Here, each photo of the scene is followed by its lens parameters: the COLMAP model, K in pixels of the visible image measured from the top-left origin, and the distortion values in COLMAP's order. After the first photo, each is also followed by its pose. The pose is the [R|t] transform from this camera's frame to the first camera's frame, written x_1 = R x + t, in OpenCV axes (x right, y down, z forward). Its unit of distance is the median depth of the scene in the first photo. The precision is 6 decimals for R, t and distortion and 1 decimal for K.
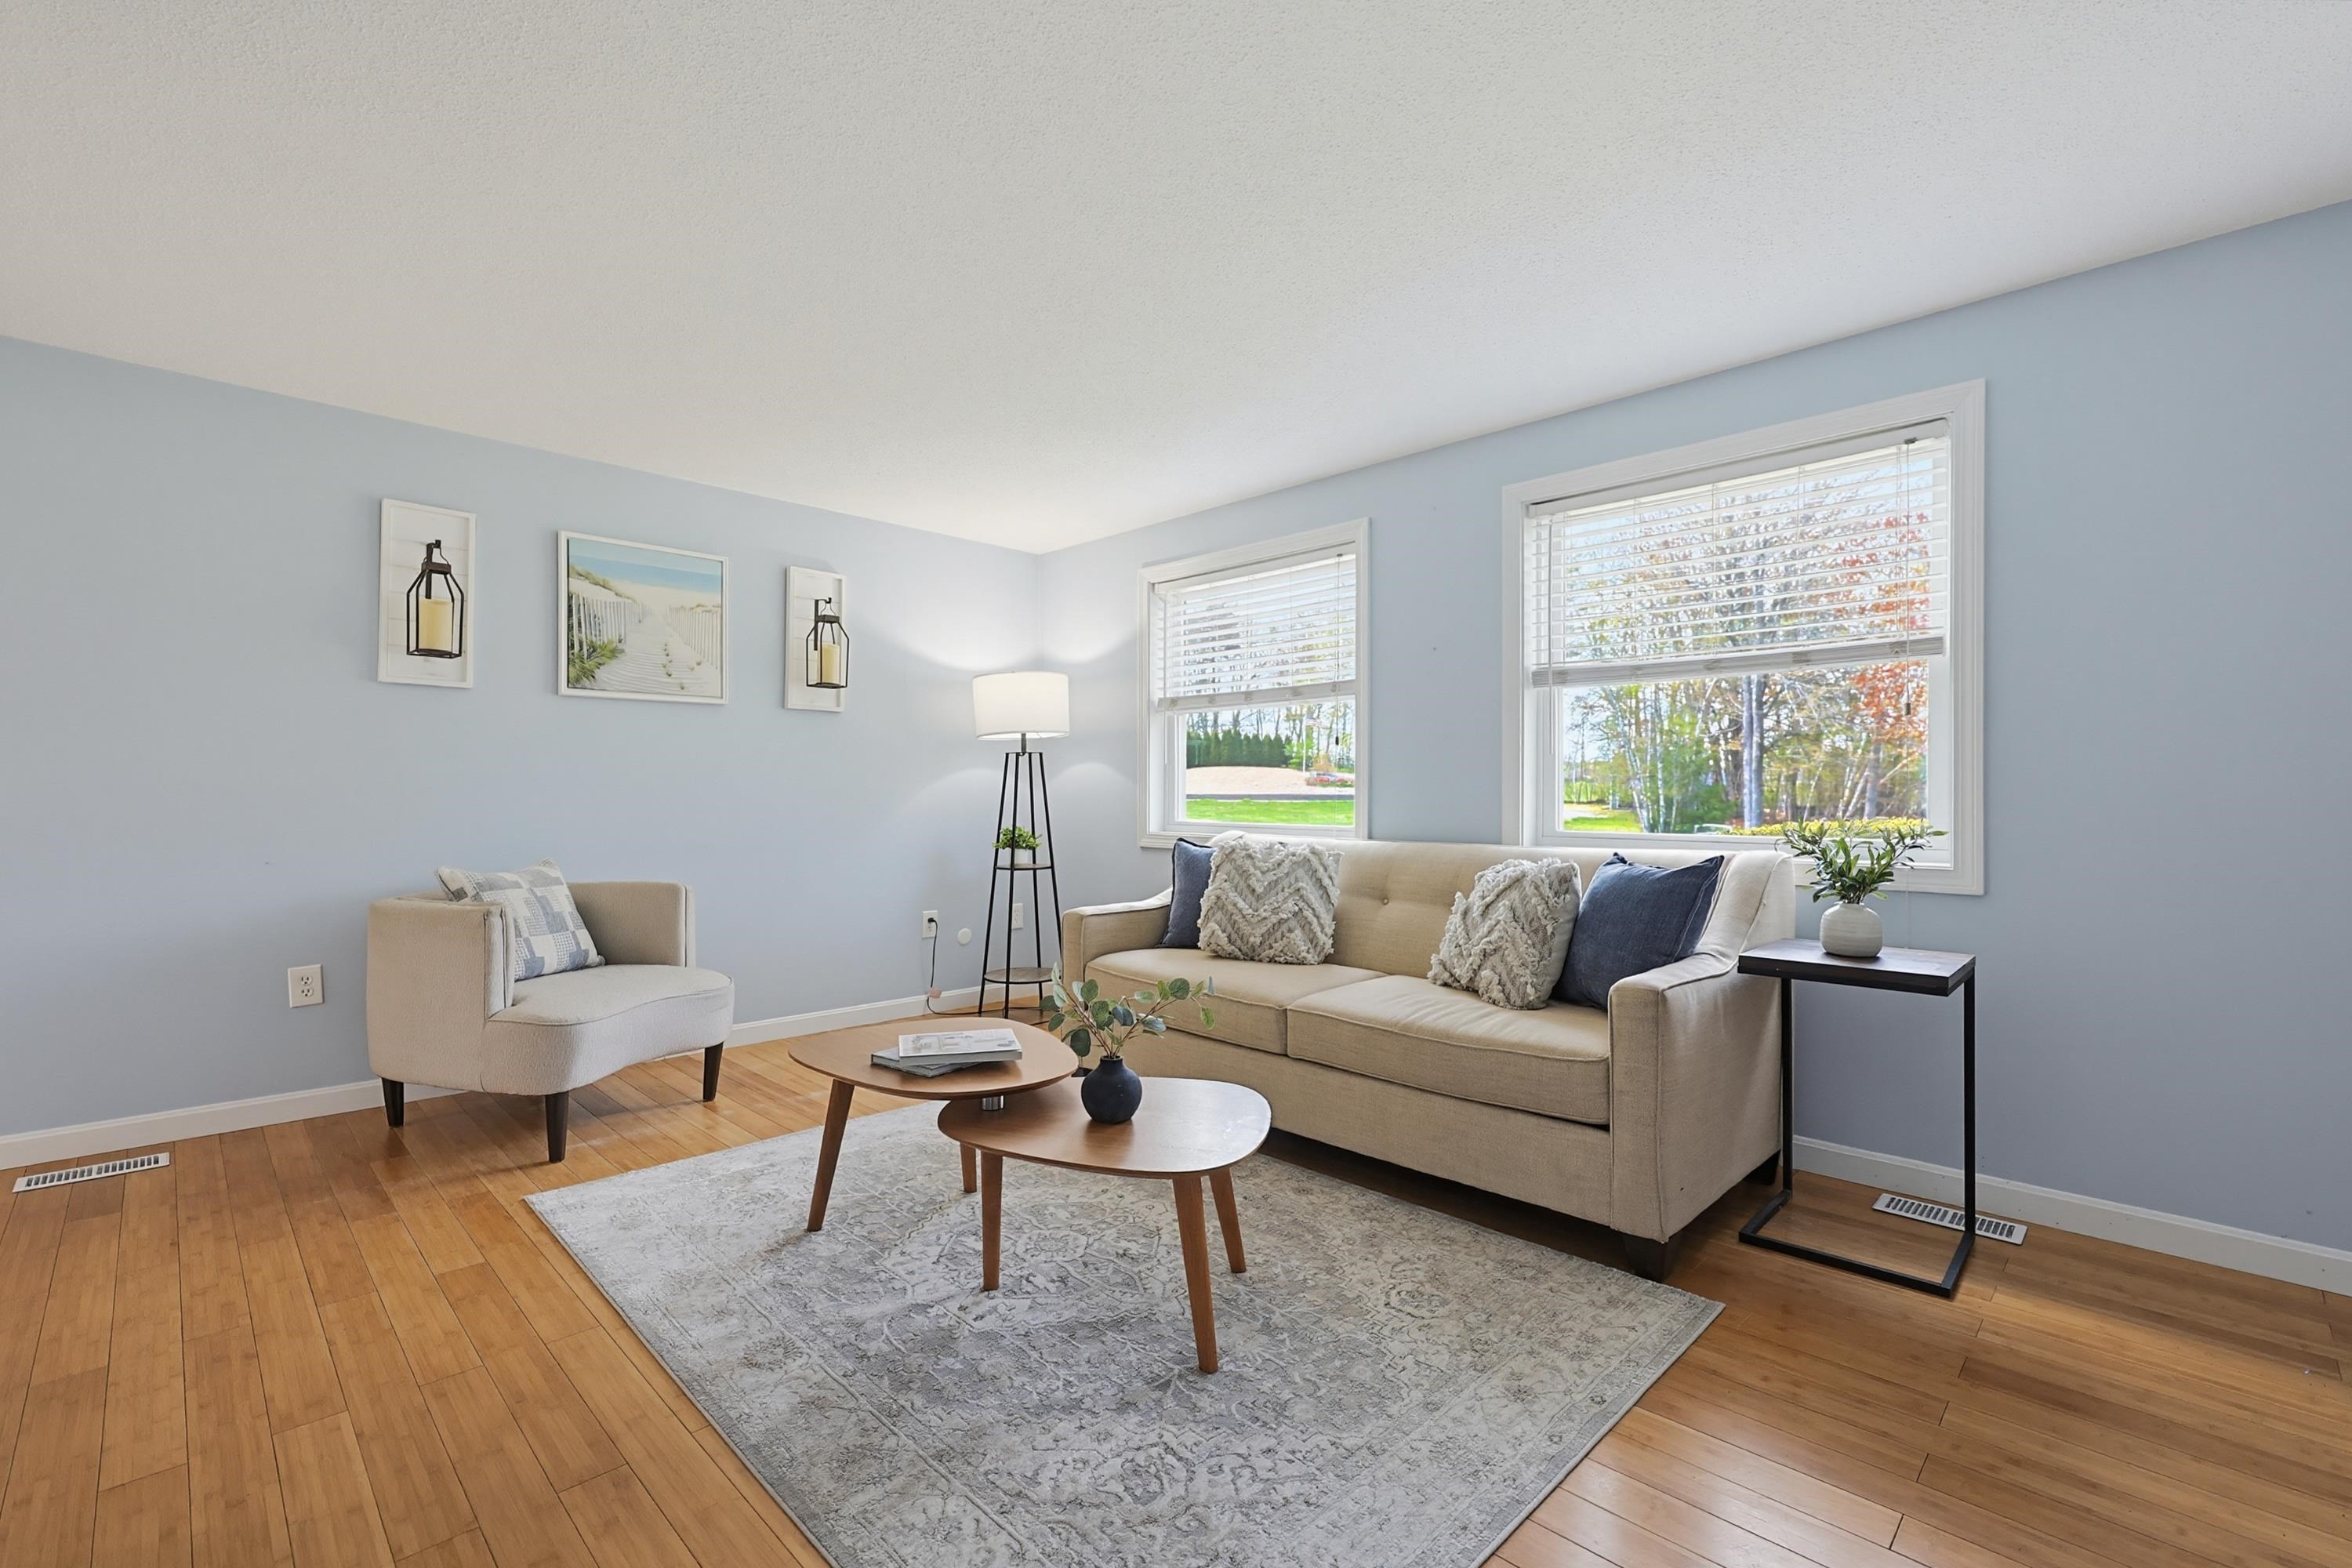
lens RADIAL K [[1009.0, 0, 1176.0], [0, 1009.0, 784.0], [0, 0, 1]] dist [-0.005817, 0.000026]
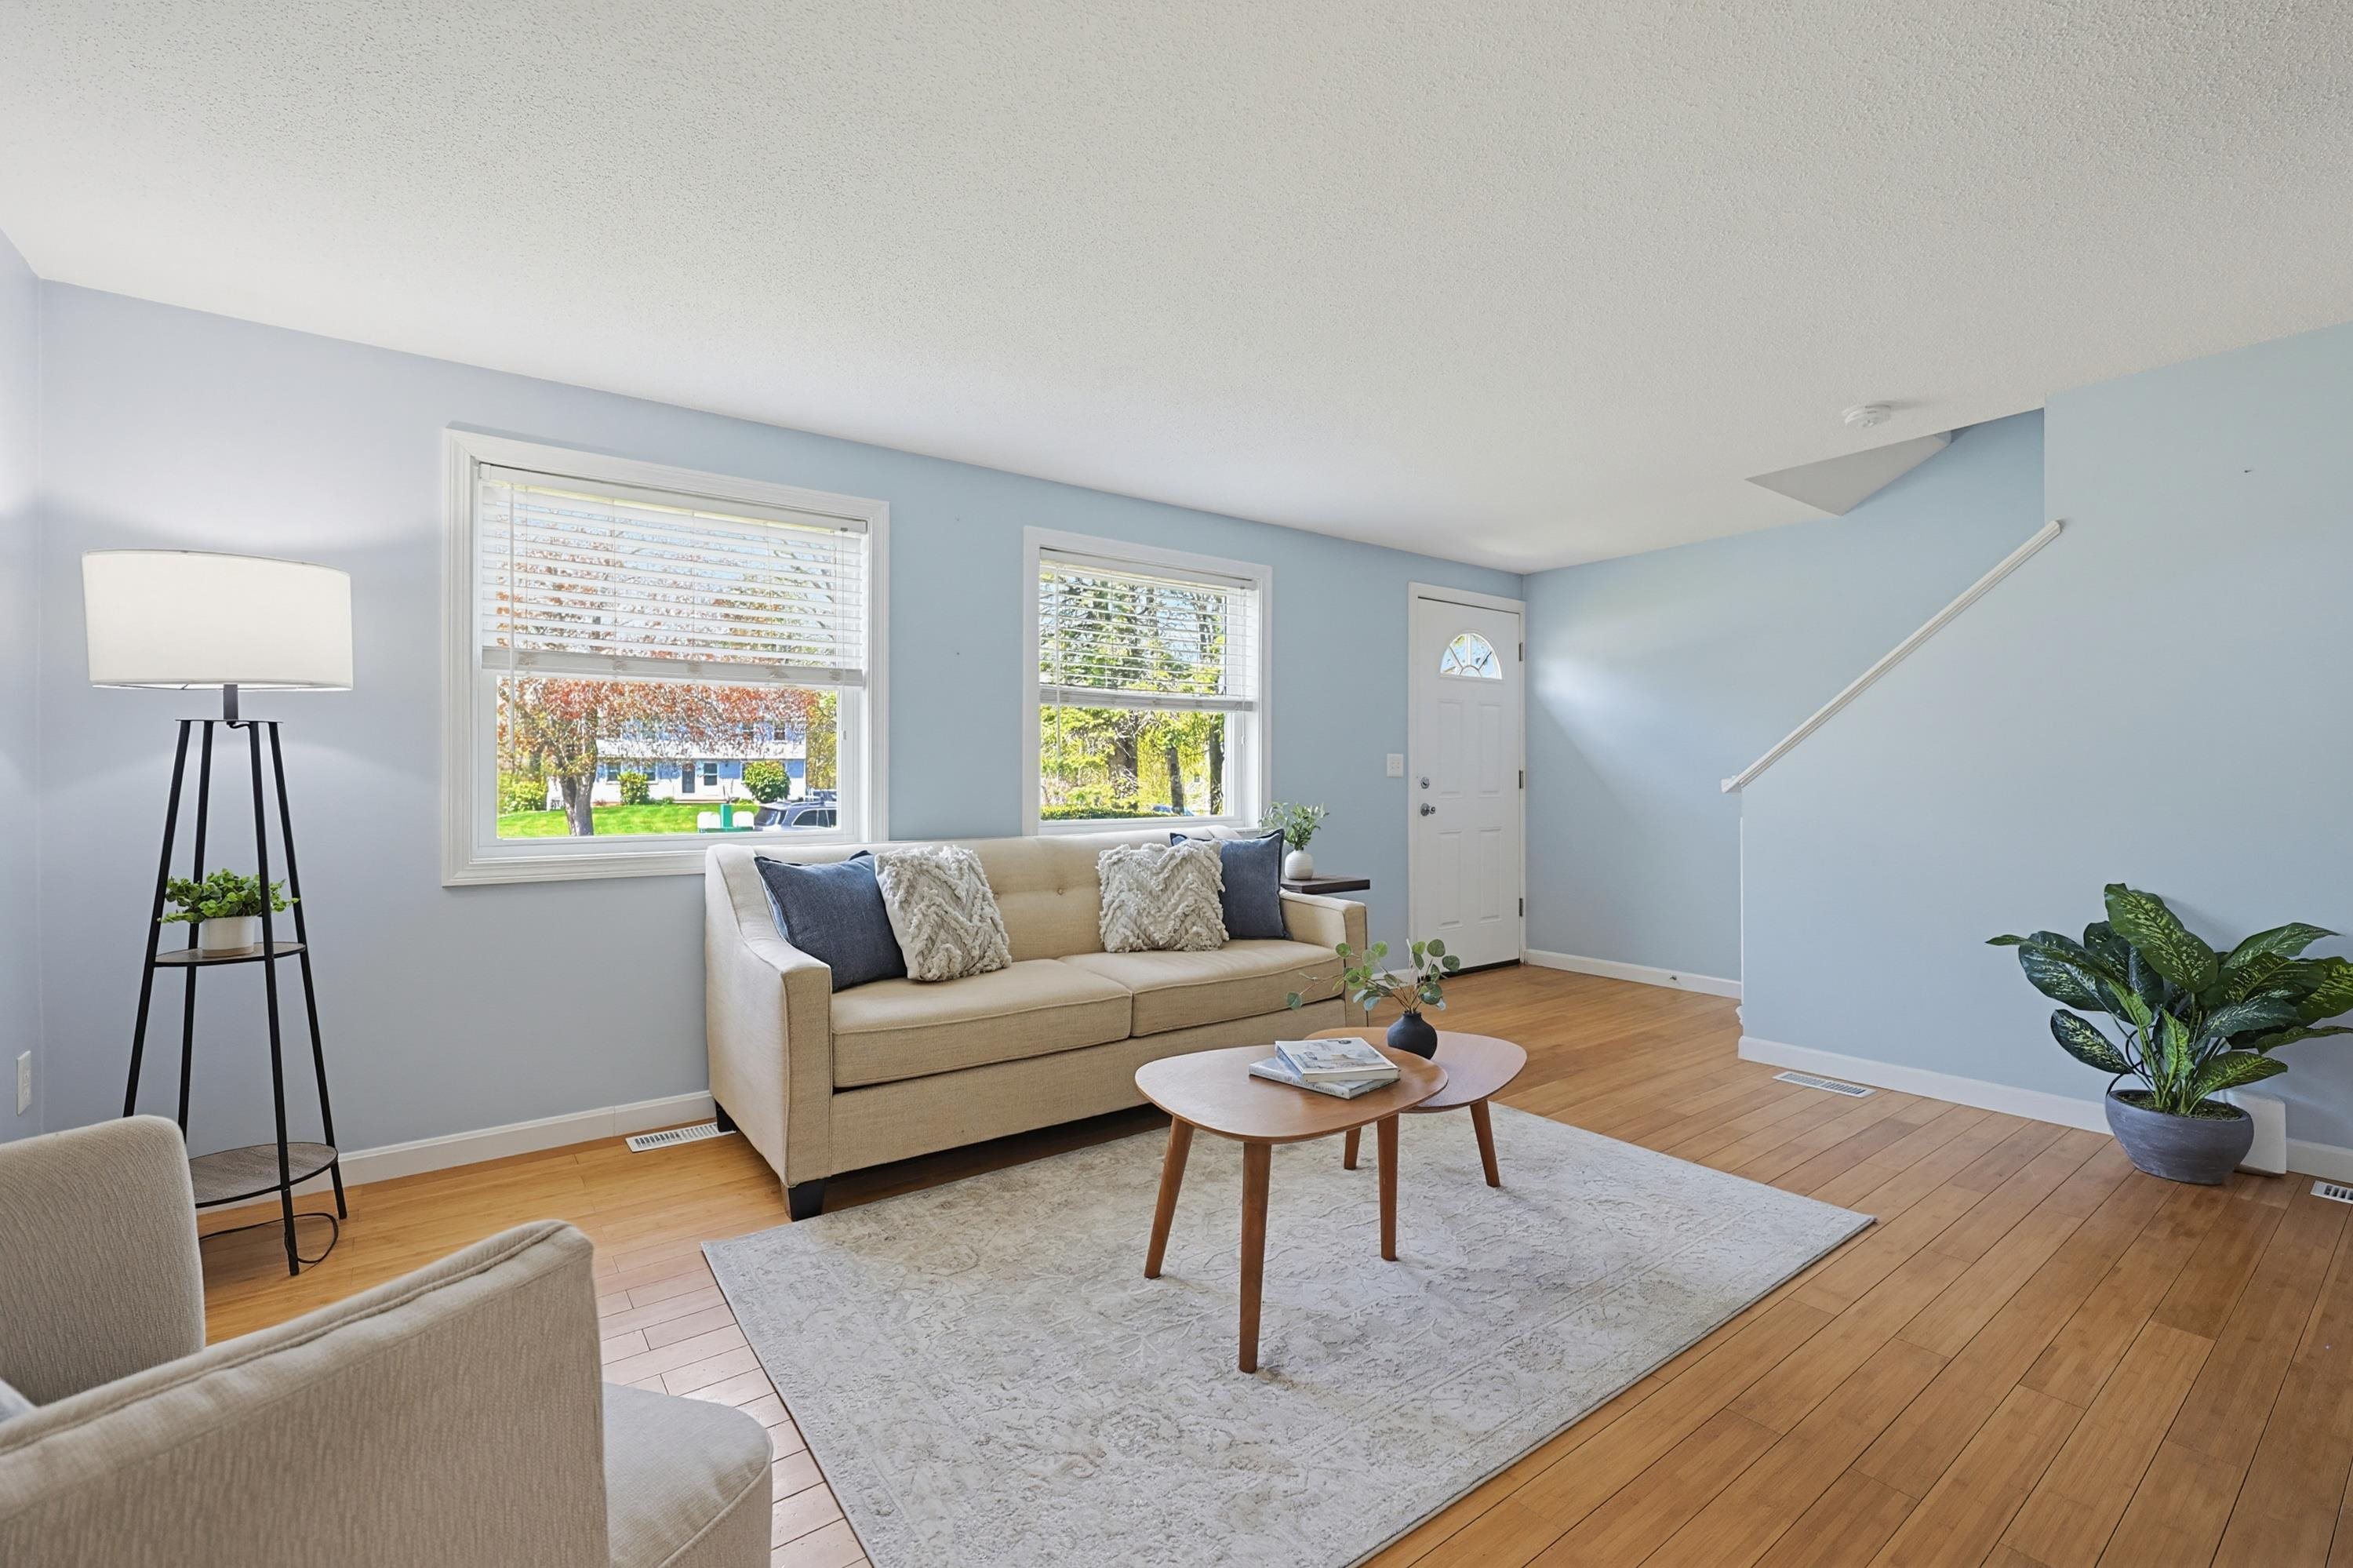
lens RADIAL K [[1009.5, 0, 1176.5], [0, 1009.5, 784.0], [0, 0, 1]] dist [-0.005817, 0.000026]
pose [[0.139181, -0.000358, 0.990267, -0.772802], [-0.000184, 1.000000, 0.000387, -0.001882], [-0.990267, -0.000237, 0.139181, 0.664399]]
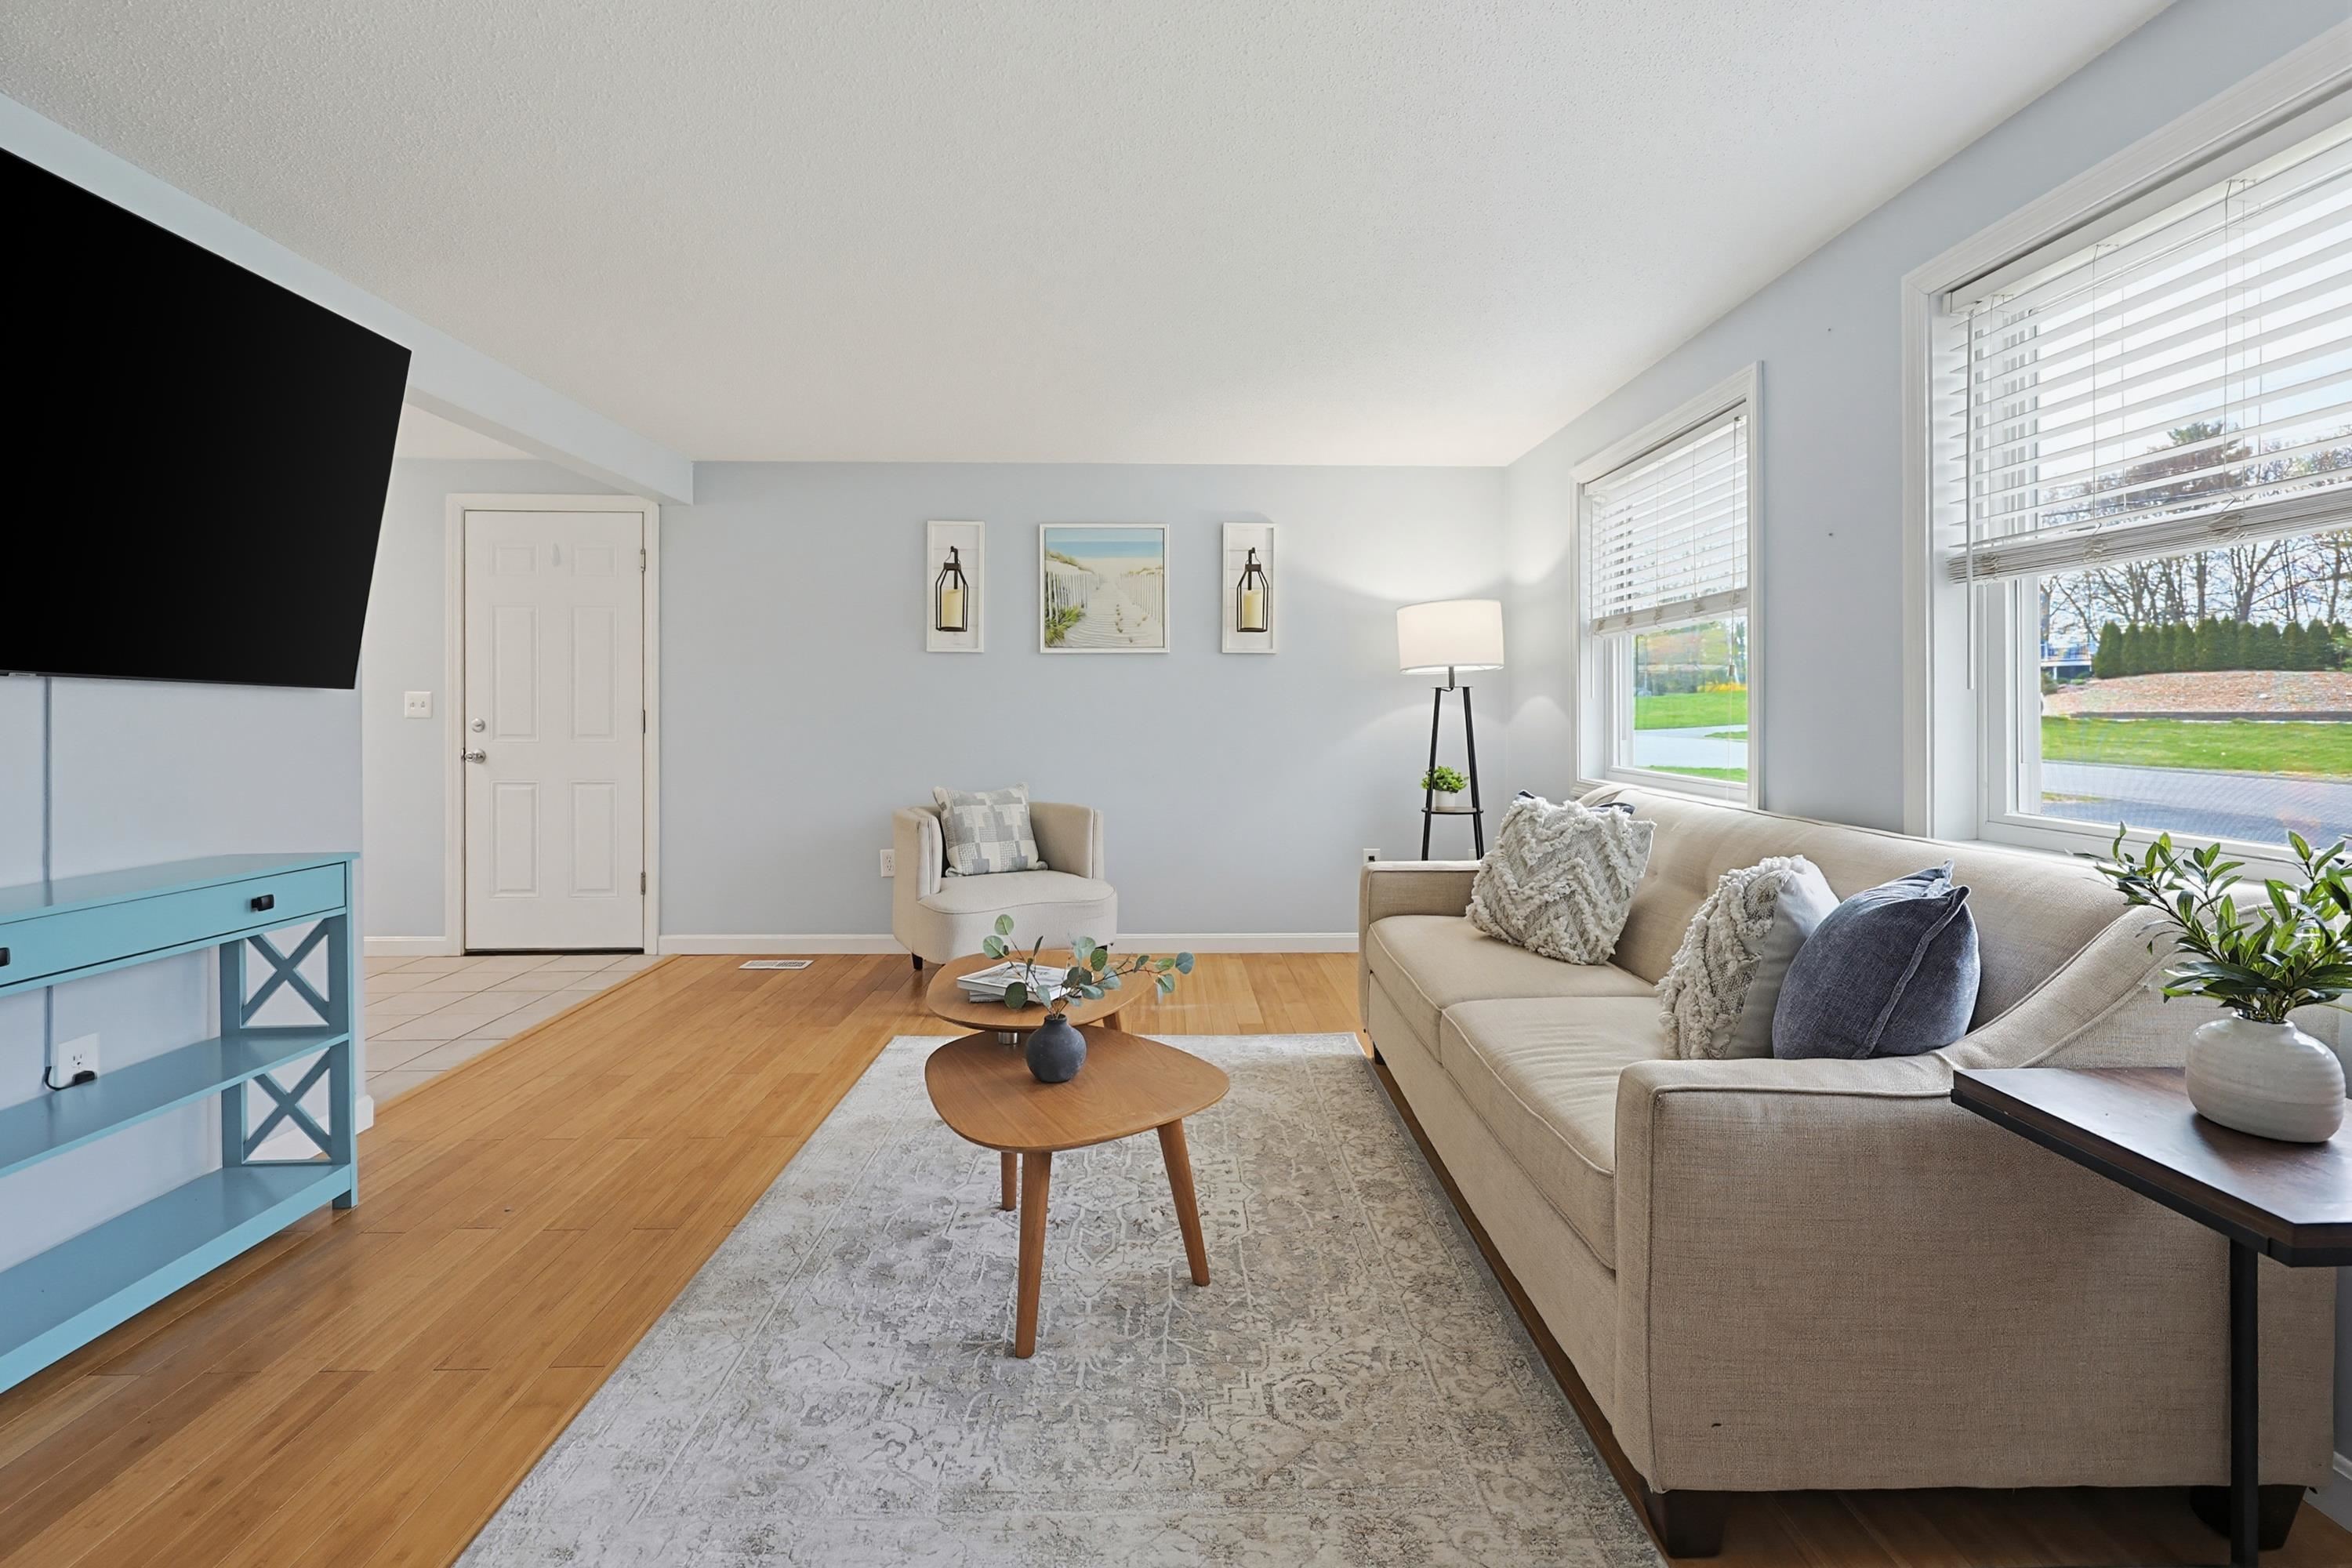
lens RADIAL K [[1019.0, 0, 1179.4], [0, 1019.0, 696.4], [0, 0, 1]] dist [-0.001132, 0.000321]
pose [[0.726001, -0.011820, -0.687592, 0.423799], [0.008943, 0.999930, -0.007747, -0.023960], [0.687635, -0.000525, 0.726056, 0.197857]]
